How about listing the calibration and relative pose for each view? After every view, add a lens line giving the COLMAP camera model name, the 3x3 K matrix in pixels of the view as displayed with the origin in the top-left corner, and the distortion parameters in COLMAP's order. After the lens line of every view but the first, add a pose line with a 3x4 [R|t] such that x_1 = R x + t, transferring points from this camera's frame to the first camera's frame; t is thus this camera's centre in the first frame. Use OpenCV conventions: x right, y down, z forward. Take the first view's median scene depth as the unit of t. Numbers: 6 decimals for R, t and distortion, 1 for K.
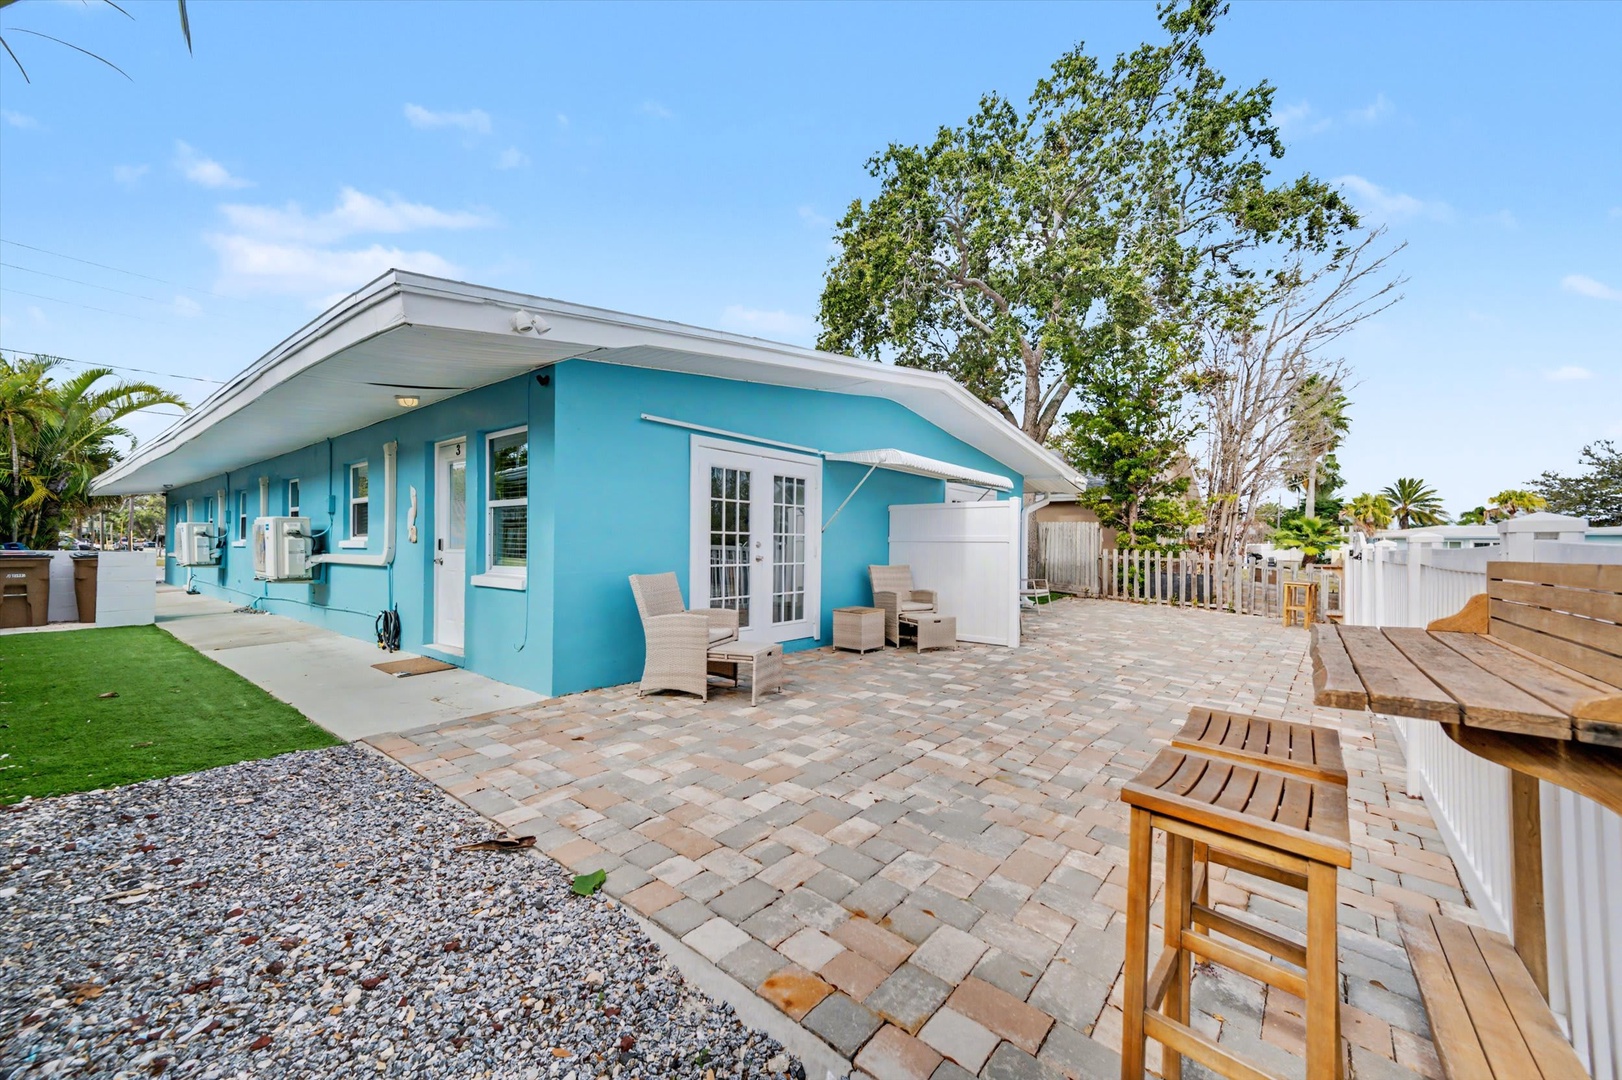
lens RADIAL K [[620.5, 0, 823.2], [0, 620.5, 544.7], [0, 0, 1]] dist [0.051093, 0.000839]
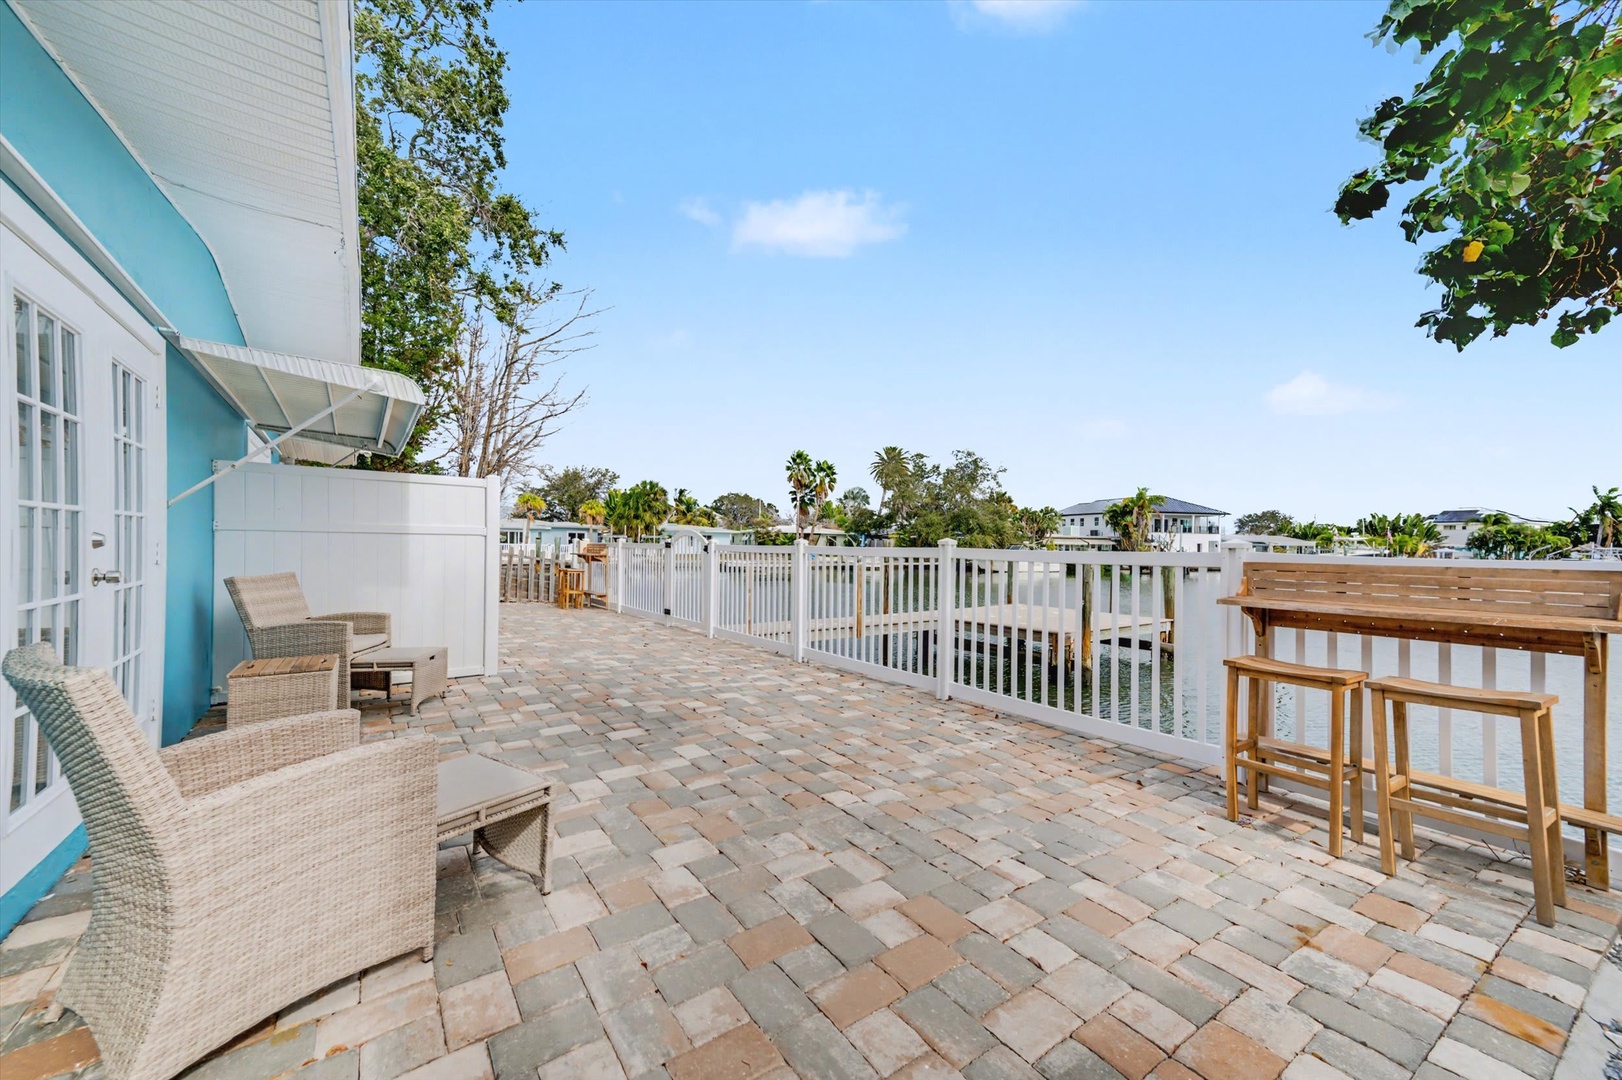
lens RADIAL K [[620.5, 0, 825.3], [0, 620.5, 545.1], [0, 0, 1]] dist [0.051093, 0.000839]
pose [[0.277953, -0.006585, 0.960572, -0.571784], [-0.010095, 0.999901, 0.009776, -0.006453], [-0.960542, -0.012414, 0.277859, 0.760141]]
